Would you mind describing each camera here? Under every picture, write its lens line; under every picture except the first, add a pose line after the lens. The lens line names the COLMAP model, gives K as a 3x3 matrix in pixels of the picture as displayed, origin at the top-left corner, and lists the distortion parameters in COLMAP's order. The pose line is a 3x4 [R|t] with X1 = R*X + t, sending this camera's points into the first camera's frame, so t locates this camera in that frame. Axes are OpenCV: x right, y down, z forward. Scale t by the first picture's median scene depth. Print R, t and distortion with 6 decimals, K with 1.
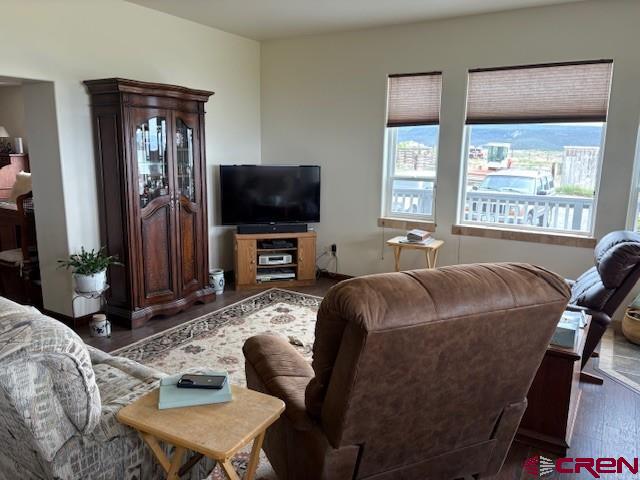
lens RADIAL K [[488.1, 0, 317.9], [0, 488.1, 238.4], [0, 0, 1]] dist [0.050016, -0.035693]
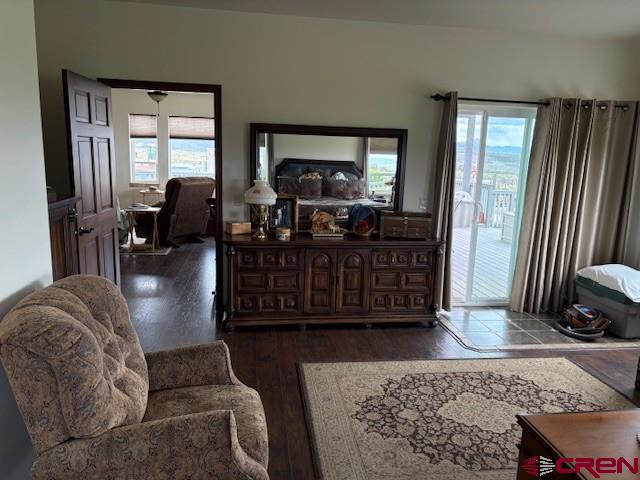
lens RADIAL K [[488.1, 0, 323.9], [0, 488.1, 243.4], [0, 0, 1]] dist [0.050016, -0.035693]
pose [[0.768586, -0.102391, 0.631500, -0.652108], [0.097756, 0.994314, 0.042240, 0.230621], [-0.632234, 0.029268, 0.774225, -1.238617]]
